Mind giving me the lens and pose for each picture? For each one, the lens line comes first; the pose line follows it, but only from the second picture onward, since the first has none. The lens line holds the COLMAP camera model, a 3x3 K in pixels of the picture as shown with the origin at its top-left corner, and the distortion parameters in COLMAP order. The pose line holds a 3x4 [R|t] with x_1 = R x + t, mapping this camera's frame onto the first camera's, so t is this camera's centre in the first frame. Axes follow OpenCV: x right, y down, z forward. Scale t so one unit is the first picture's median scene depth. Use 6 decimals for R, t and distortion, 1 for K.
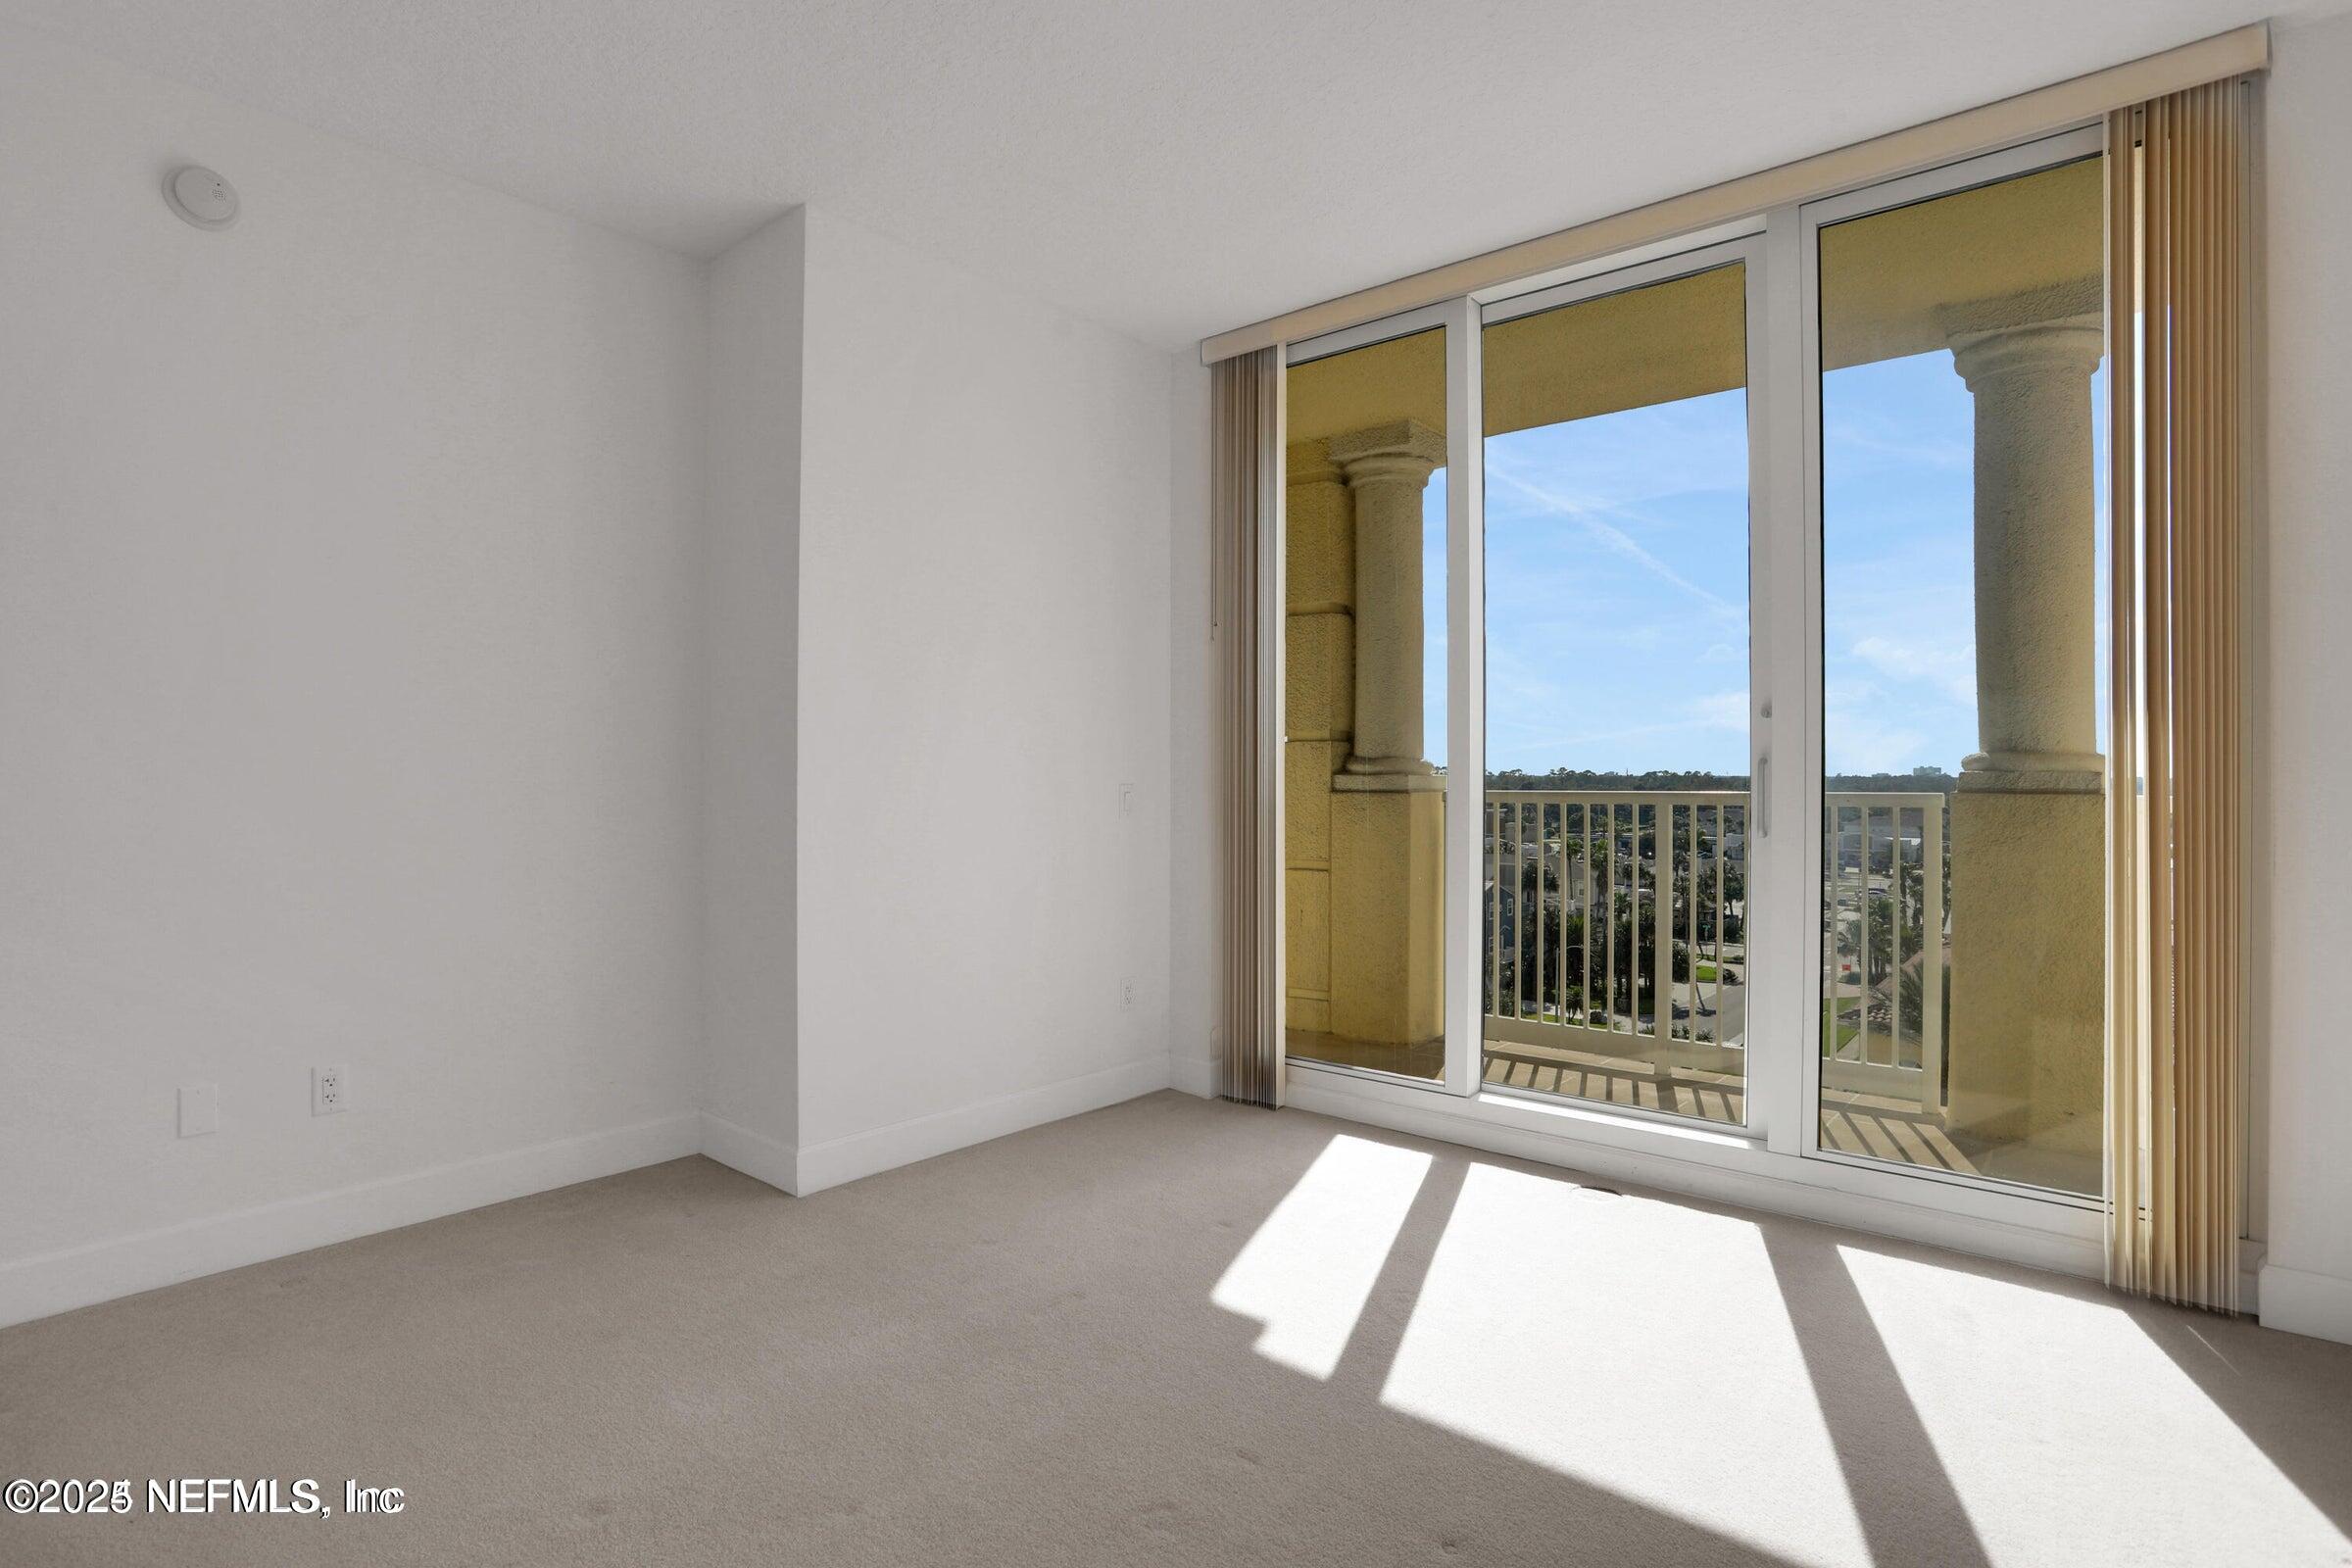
lens RADIAL K [[1240.3, 0, 1216.3], [0, 1240.3, 771.4], [0, 0, 1]] dist [-0.065701, 0.030422]
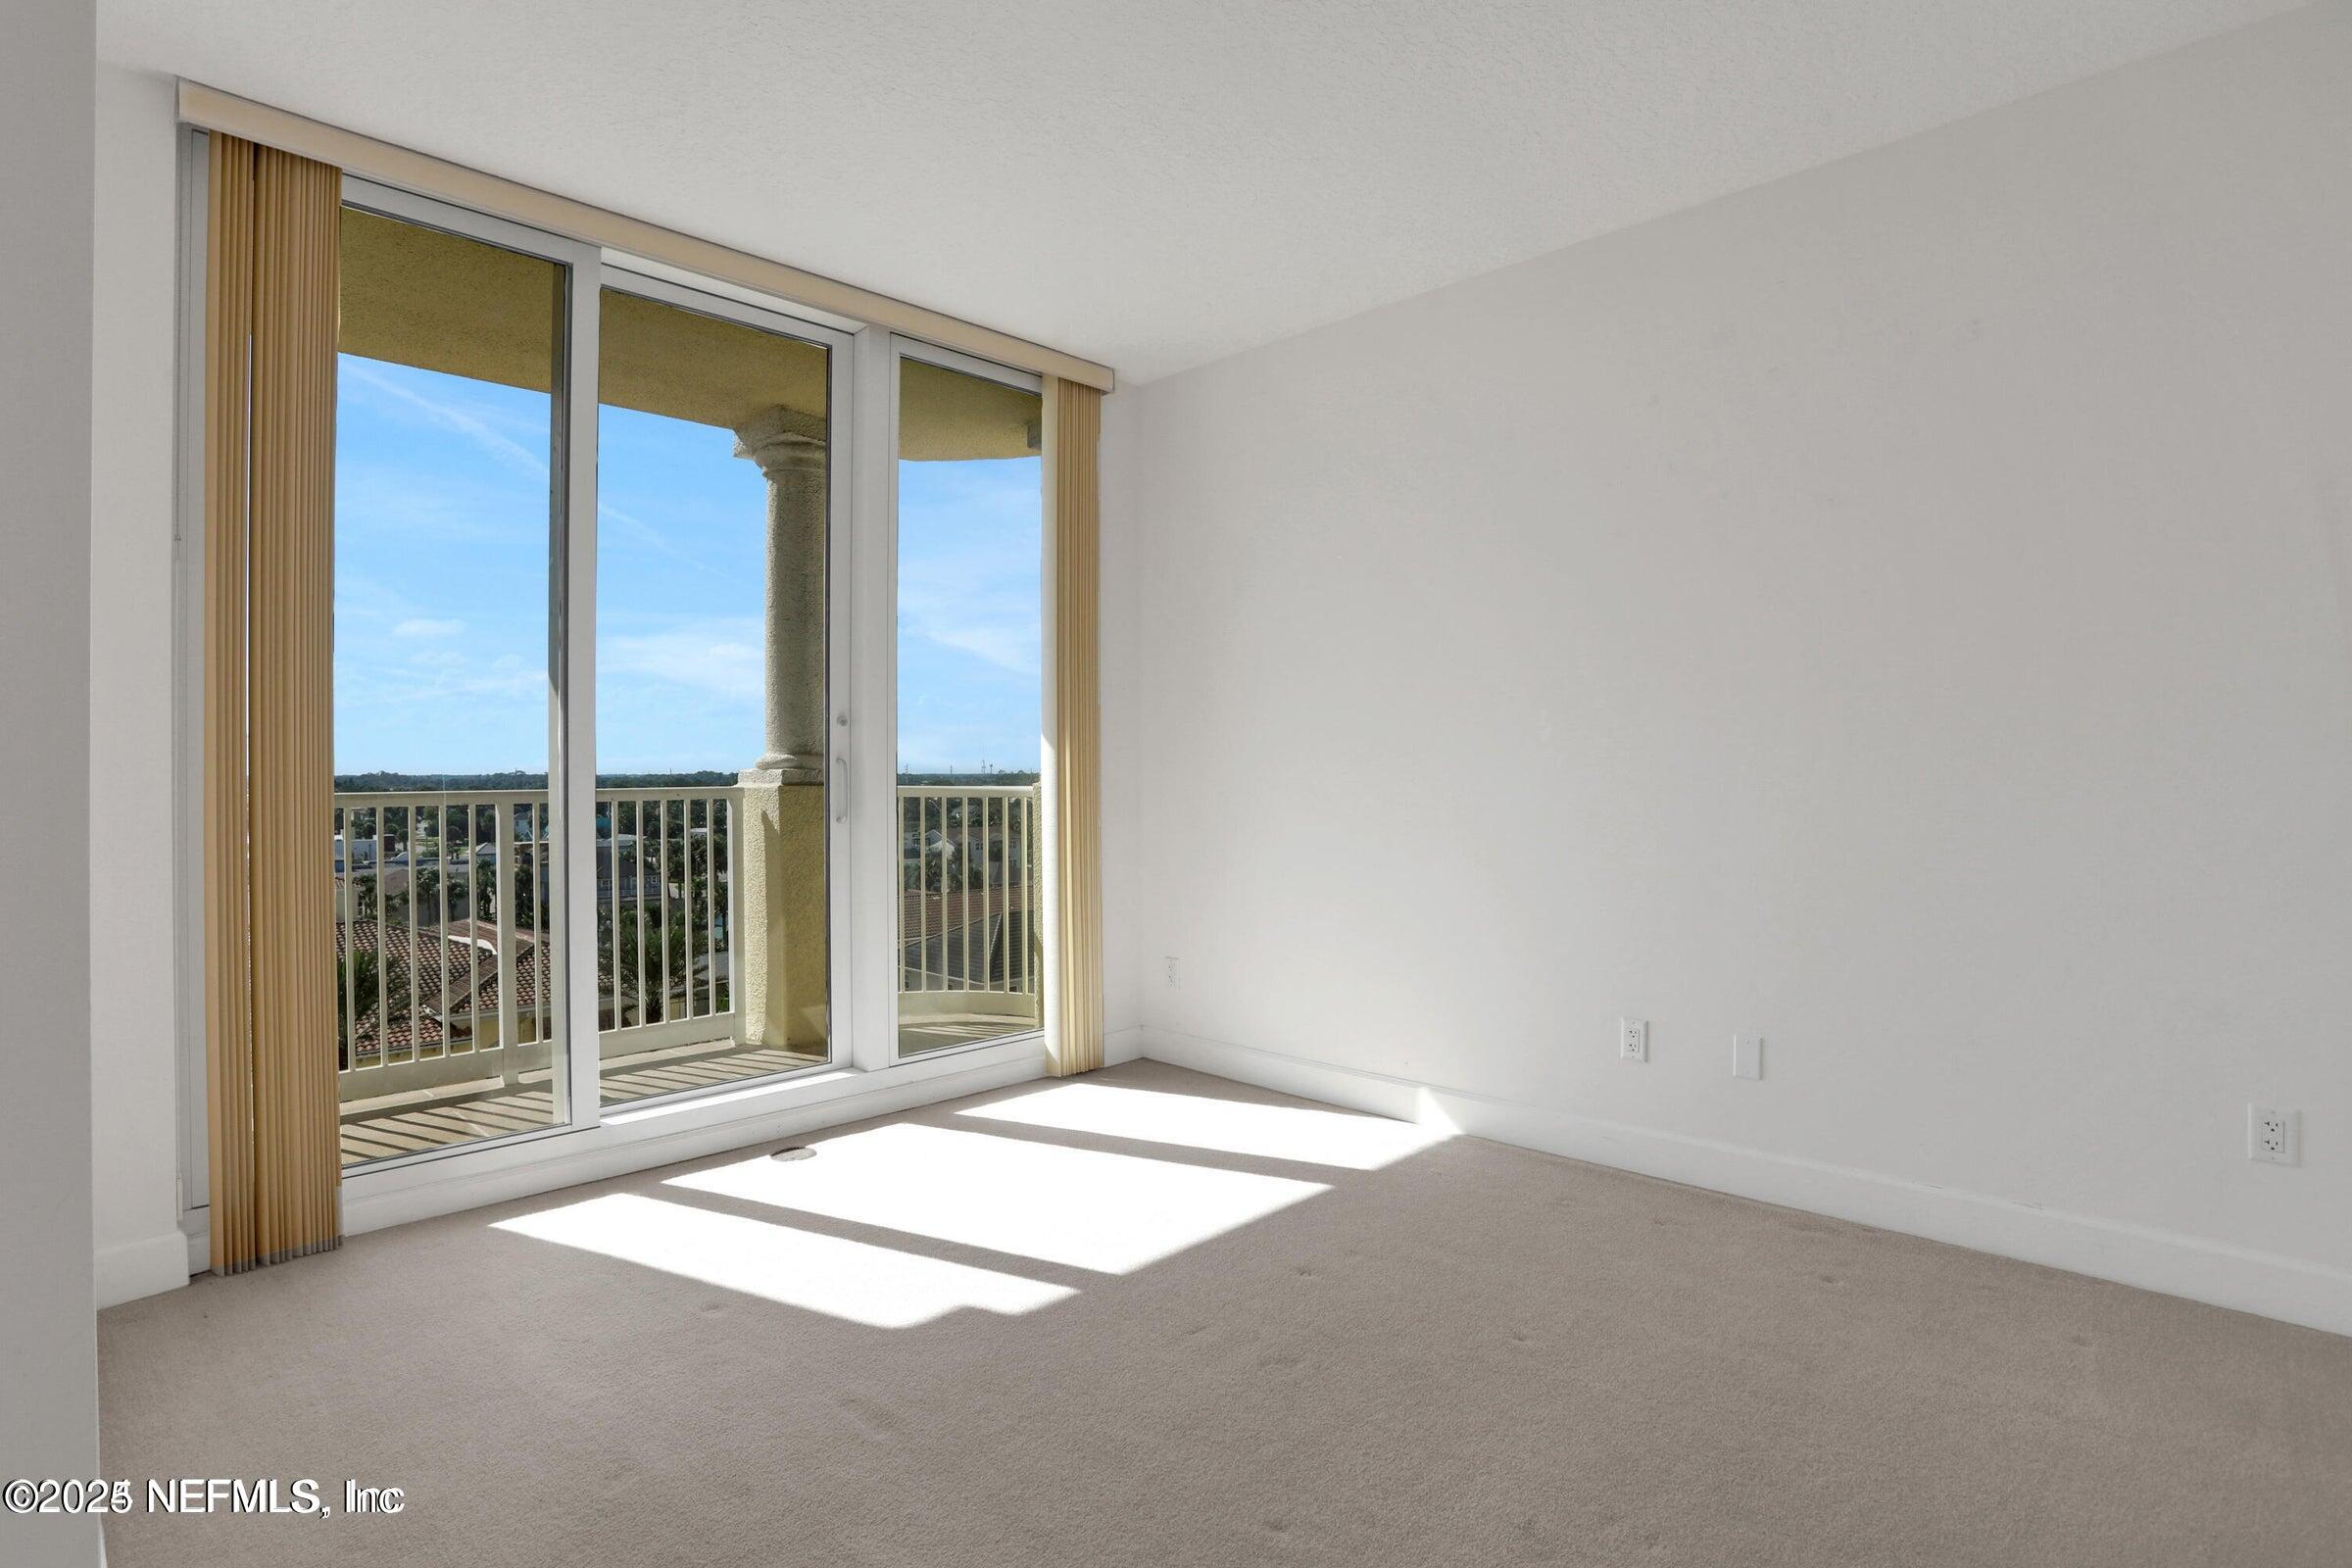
lens RADIAL K [[1190.7, 0, 1182.2], [0, 1190.7, 775.9], [0, 0, 1]] dist [-0.064017, 0.024916]
pose [[0.056539, -0.007093, 0.998375, -0.626752], [0.001863, 0.999974, 0.006999, -0.001340], [-0.998399, 0.001464, 0.056551, 0.510171]]
